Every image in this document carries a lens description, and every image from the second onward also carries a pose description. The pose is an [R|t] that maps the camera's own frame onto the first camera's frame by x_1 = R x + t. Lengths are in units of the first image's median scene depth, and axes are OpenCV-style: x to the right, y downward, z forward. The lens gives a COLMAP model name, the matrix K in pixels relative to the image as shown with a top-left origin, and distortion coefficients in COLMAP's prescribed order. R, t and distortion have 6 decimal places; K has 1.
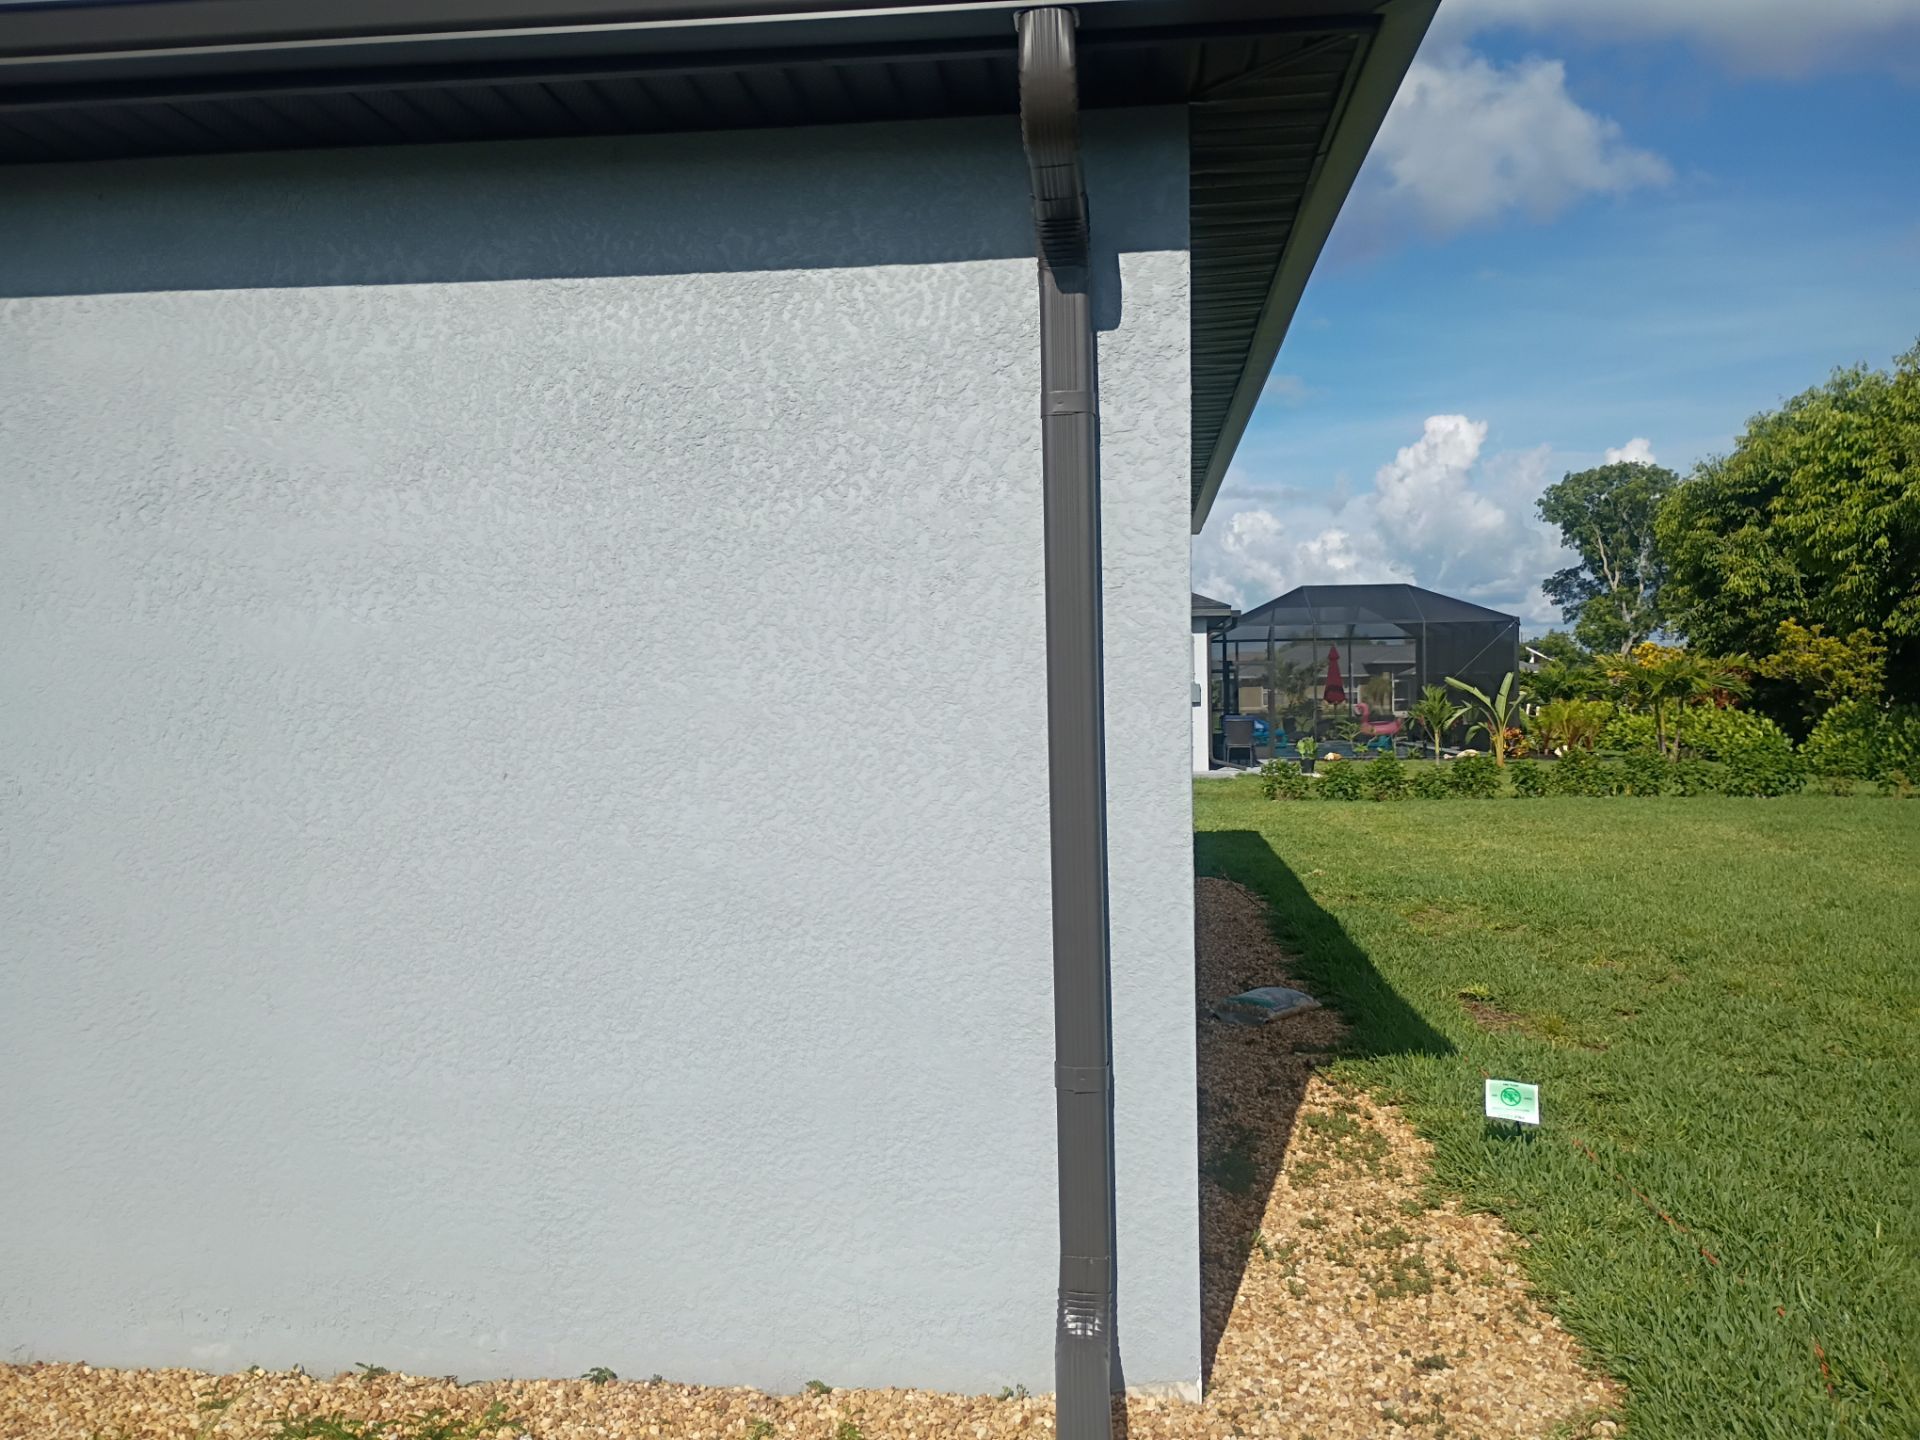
lens RADIAL K [[1660.2, 0, 906.8], [0, 1660.2, 790.7], [0, 0, 1]] dist [0.054993, -0.106520]
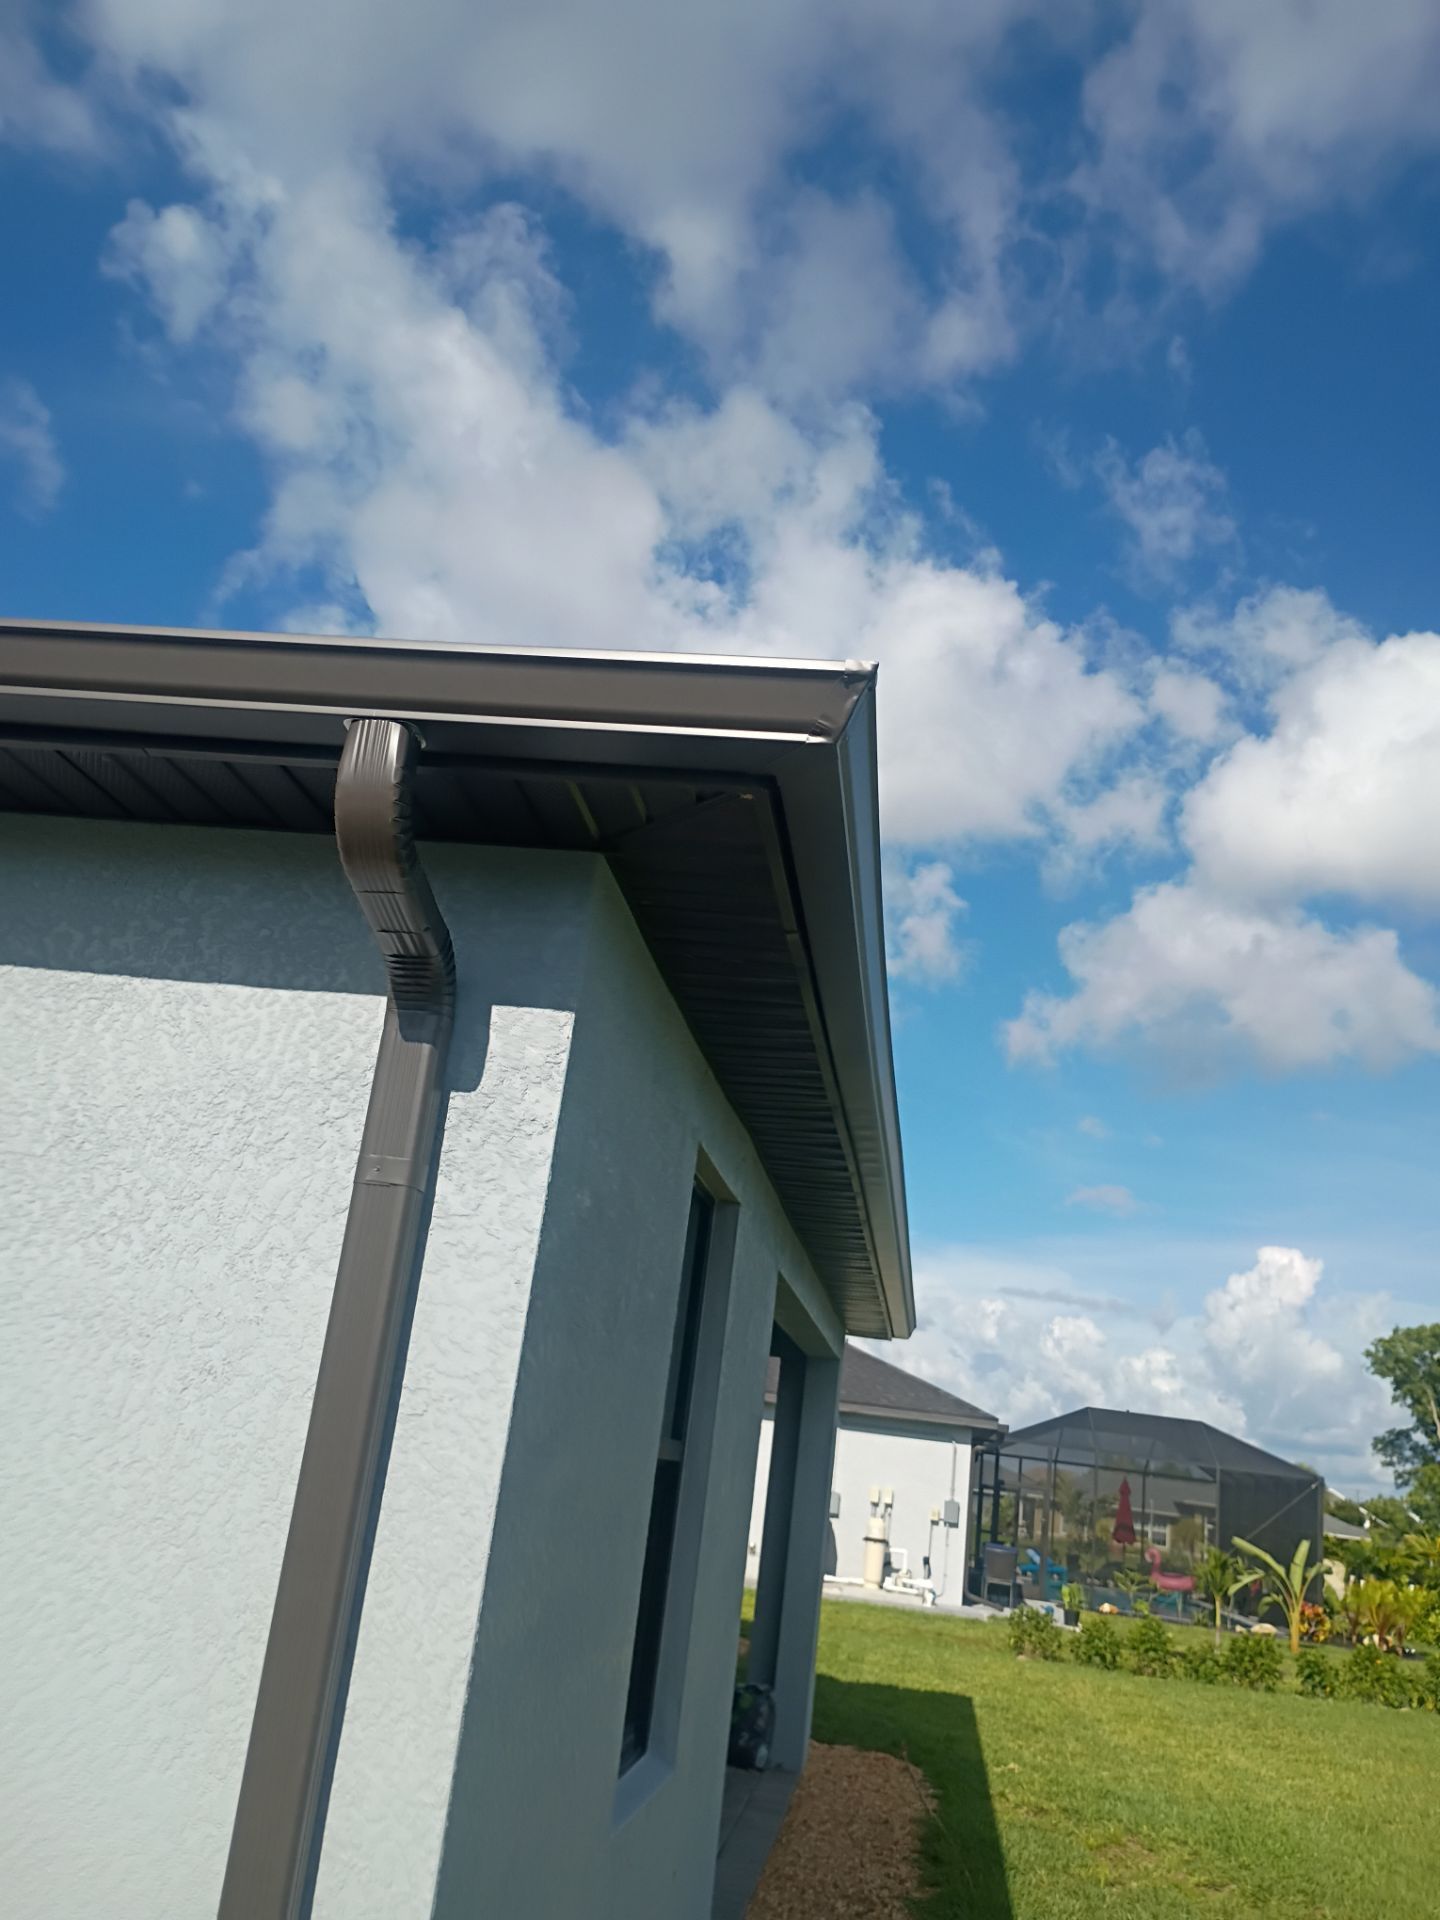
lens RADIAL K [[1684.4, 0, 644.5], [0, 1684.4, 960.3], [0, 0, 1]] dist [0.069609, -0.116281]
pose [[0.990131, 0.123571, -0.066117, 0.250573], [-0.138618, 0.932990, -0.332137, -0.072100], [0.020644, 0.338024, 0.940911, 0.196099]]
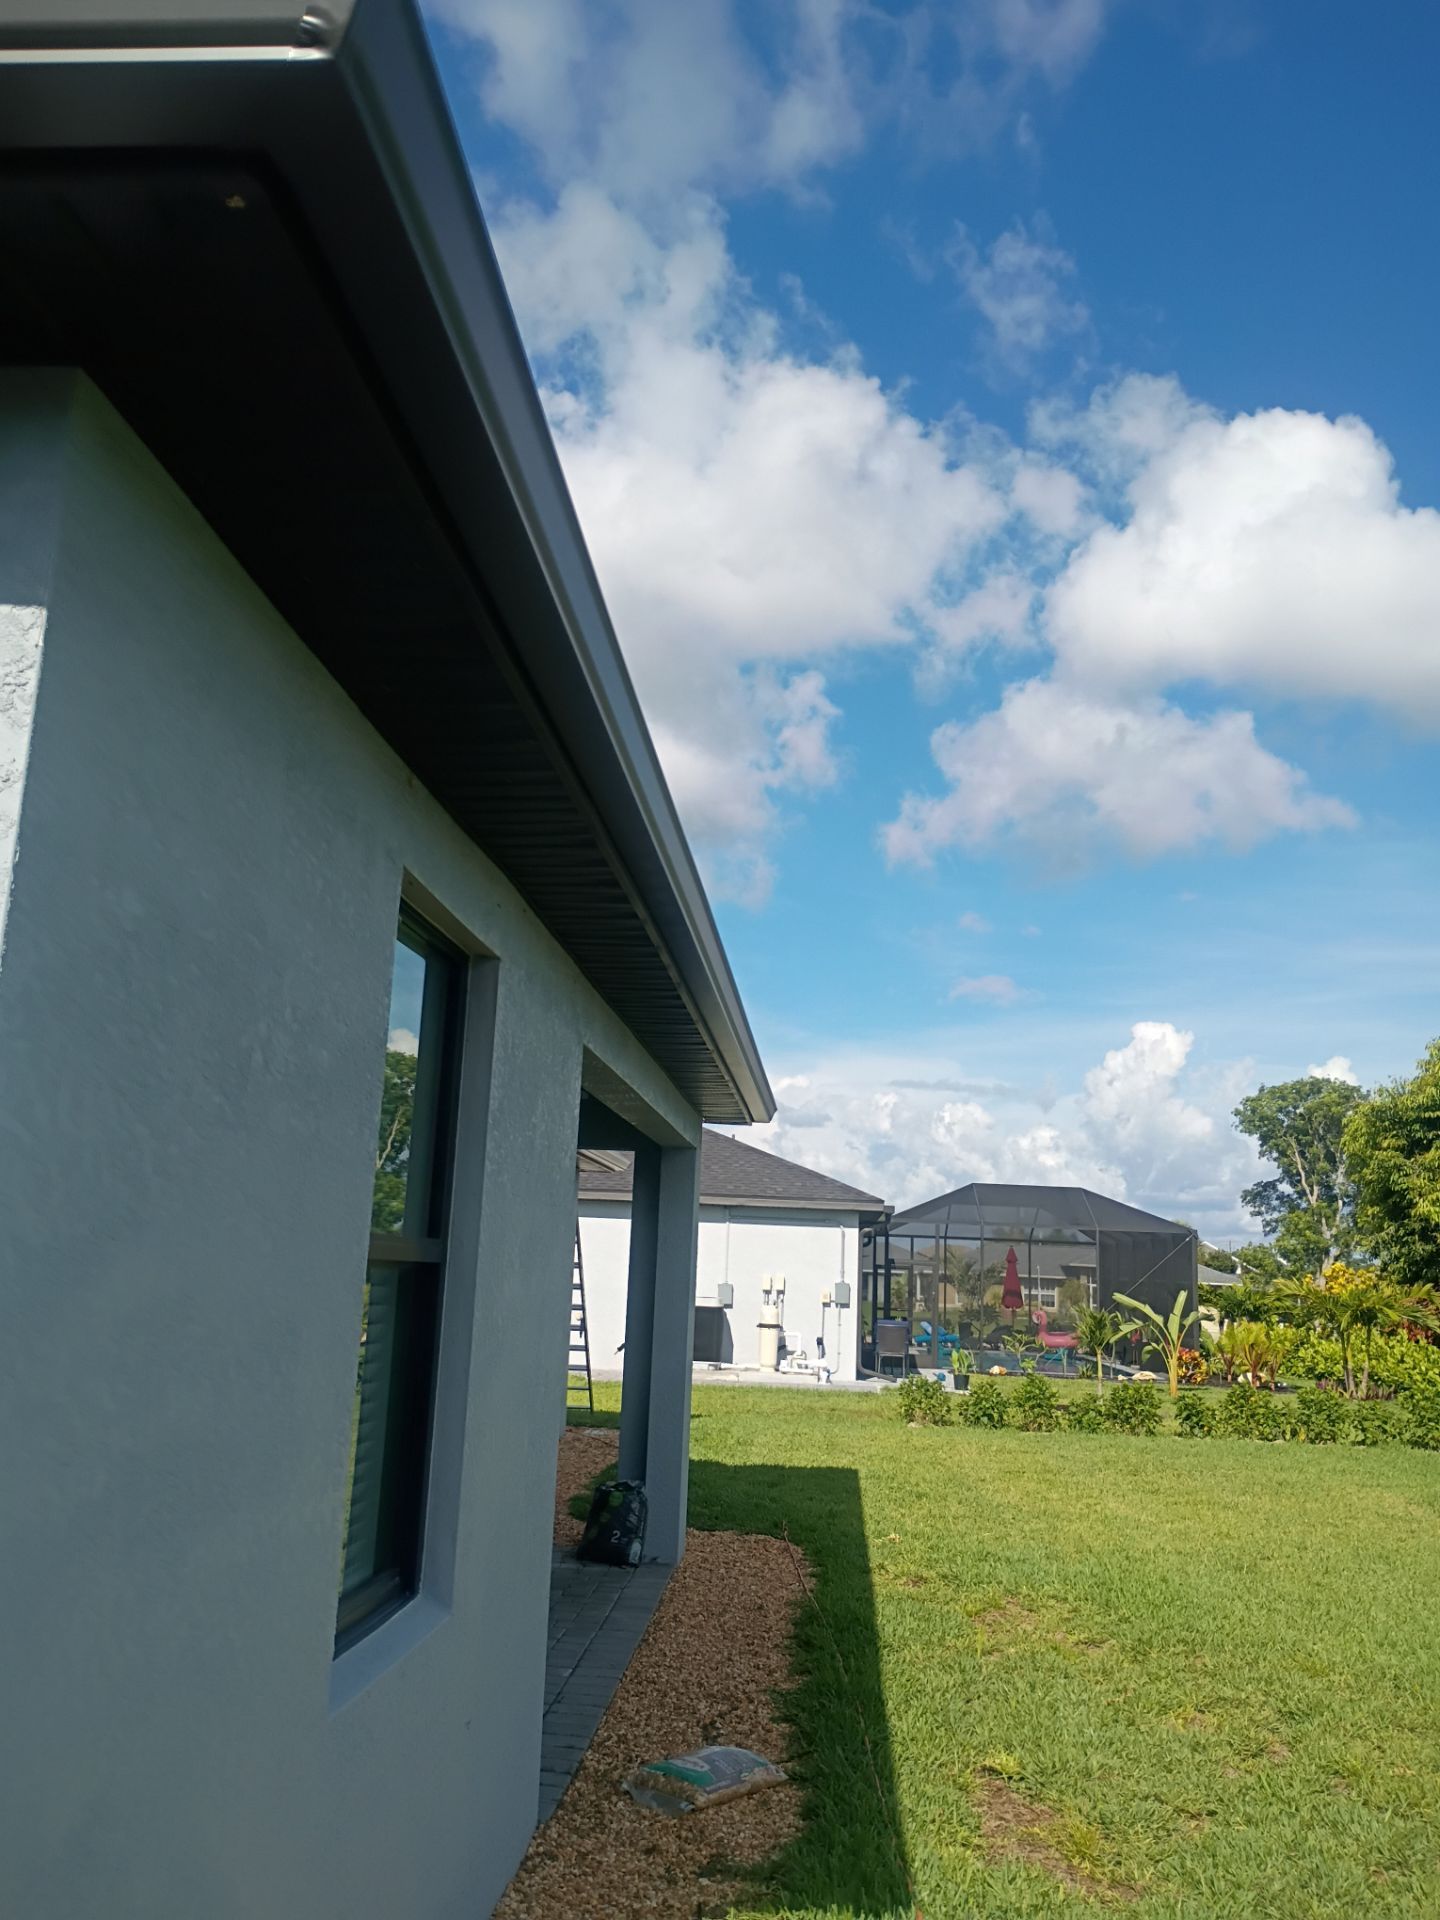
lens RADIAL K [[1660.2, 0, 642.1], [0, 1660.2, 967.5], [0, 0, 1]] dist [0.054993, -0.106520]
pose [[0.998258, 0.058539, 0.007334, 0.354870], [-0.055194, 0.970572, -0.234400, -0.089722], [-0.020840, 0.233586, 0.972113, 0.462586]]
